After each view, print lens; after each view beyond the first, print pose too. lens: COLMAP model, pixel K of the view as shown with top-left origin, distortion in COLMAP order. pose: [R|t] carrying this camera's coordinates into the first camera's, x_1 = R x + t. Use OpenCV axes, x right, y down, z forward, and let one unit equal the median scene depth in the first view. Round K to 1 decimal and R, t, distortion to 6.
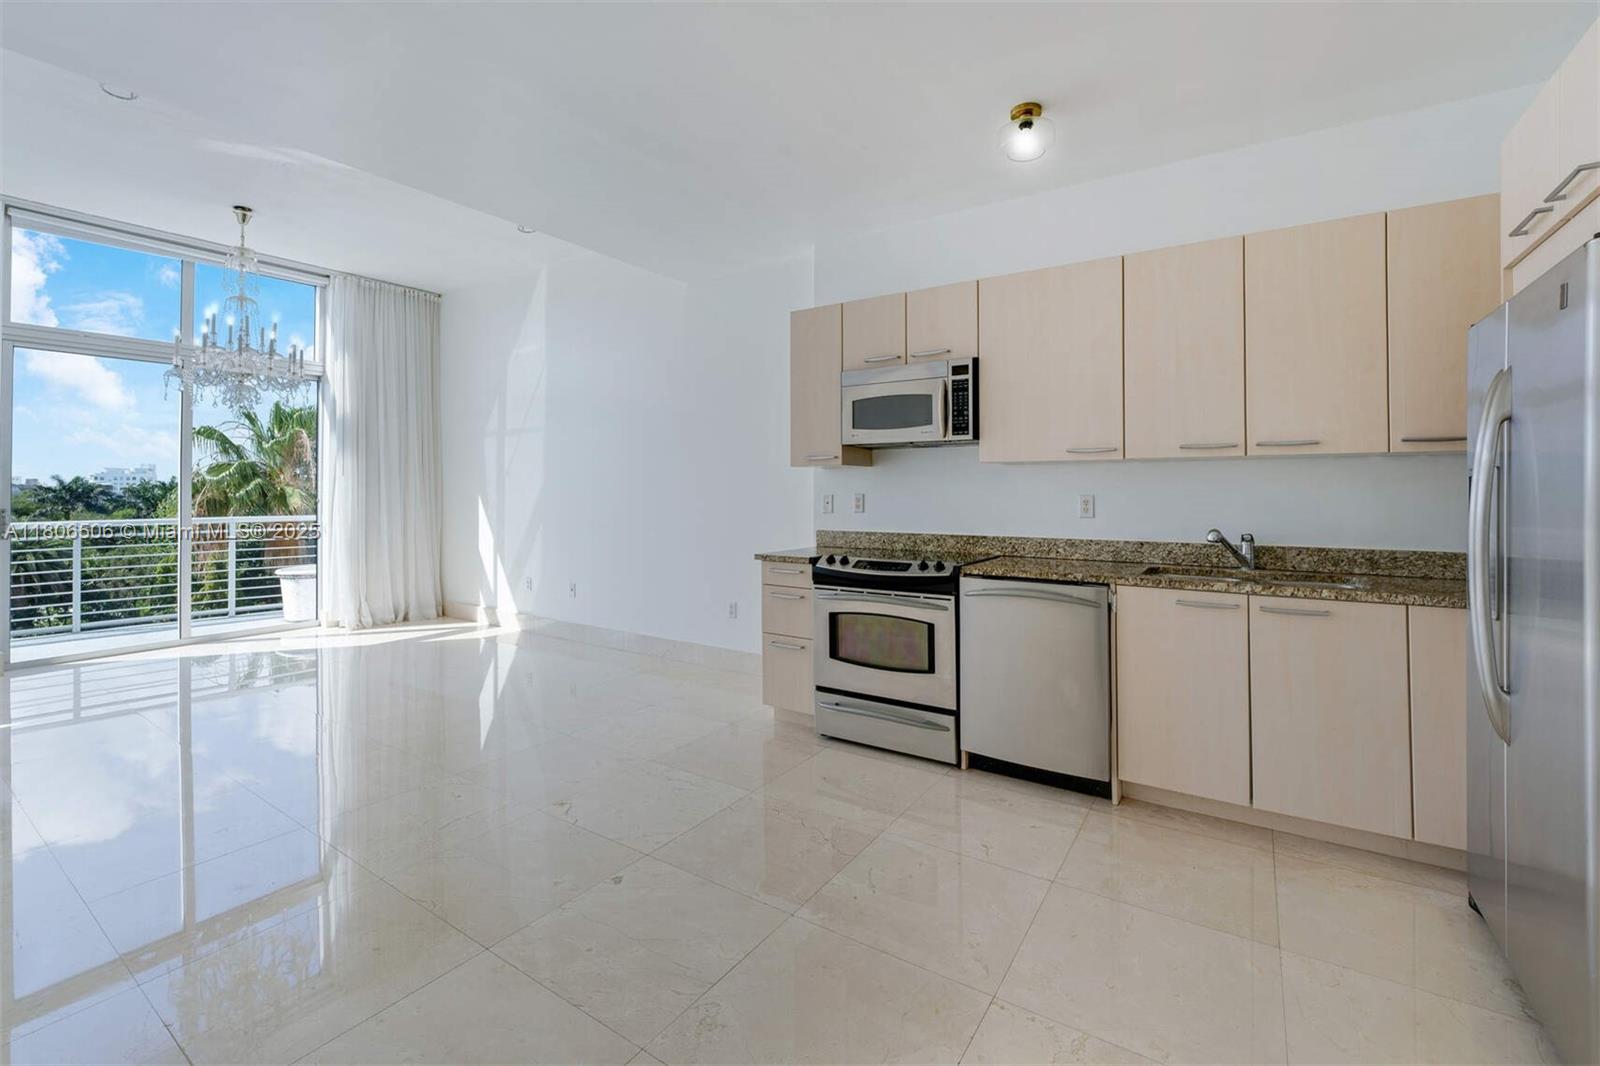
lens RADIAL K [[686.5, 0, 801.2], [0, 686.5, 472.3], [0, 0, 1]] dist [0.001080, 0.000037]
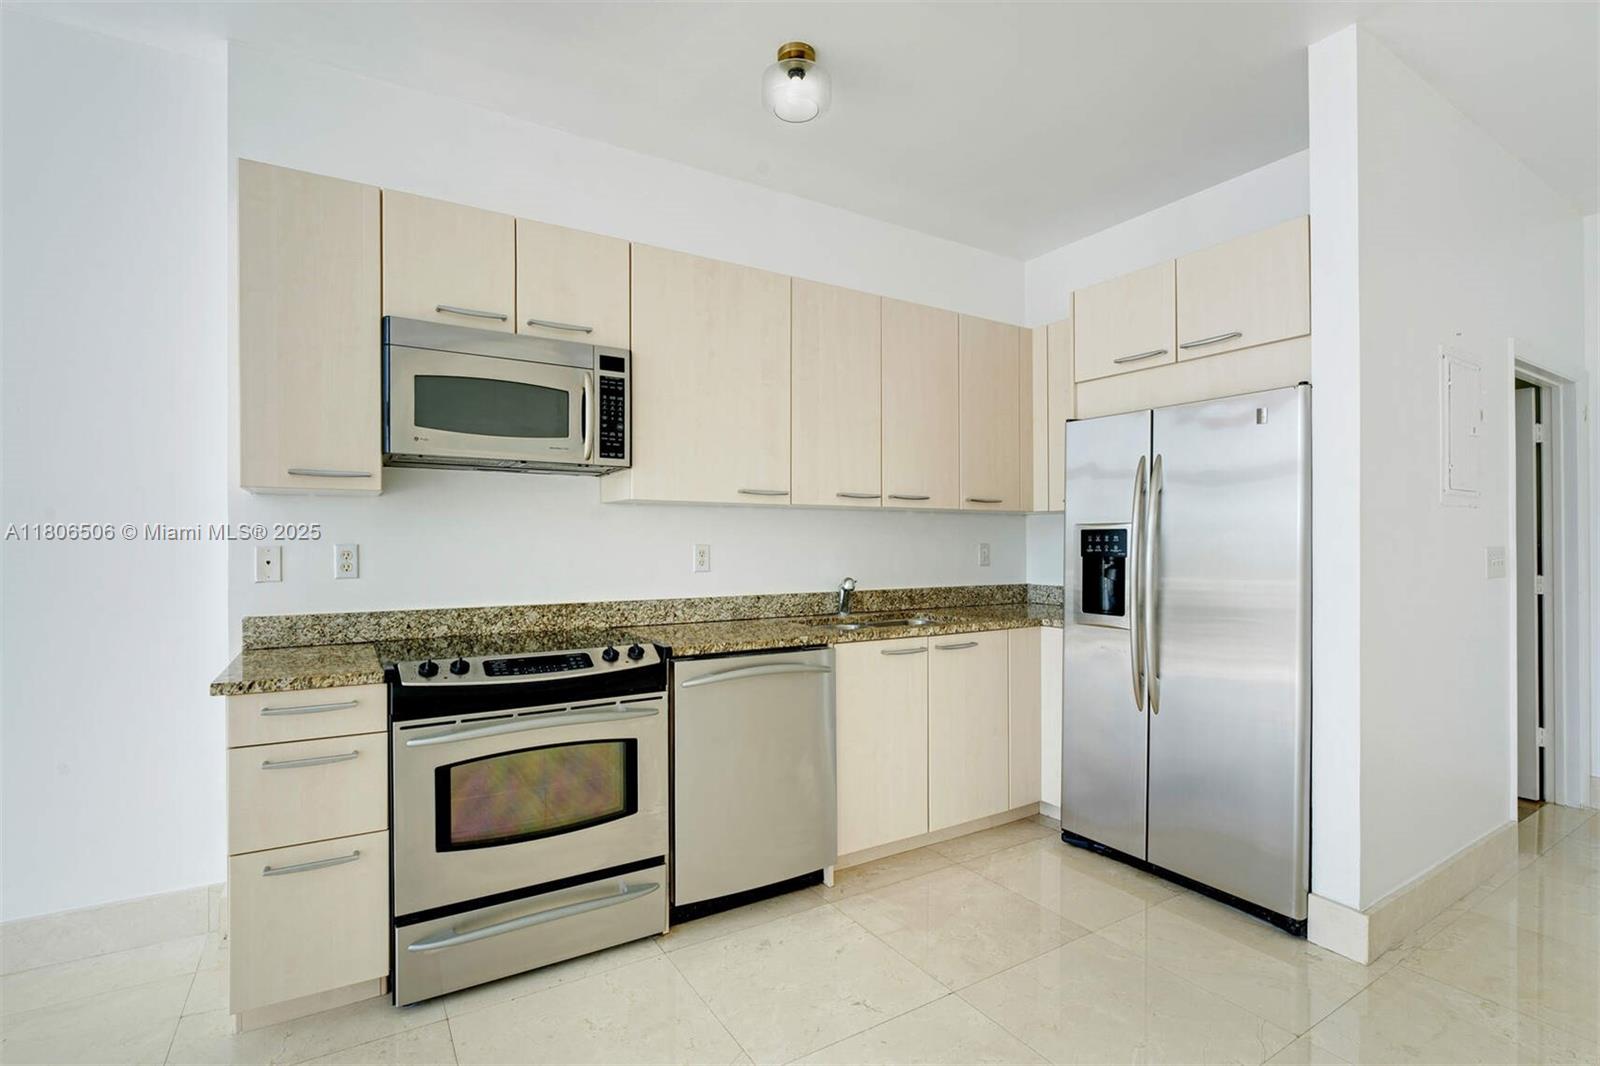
lens RADIAL K [[753.5, 0, 800.0], [0, 753.5, 533.0], [0, 0, 1]] dist [-0.002458, -0.000306]
pose [[0.420689, 0.009331, 0.907157, -0.386059], [-0.026556, 0.999645, 0.002033, 0.014574], [-0.906816, -0.024945, 0.420787, 0.525937]]
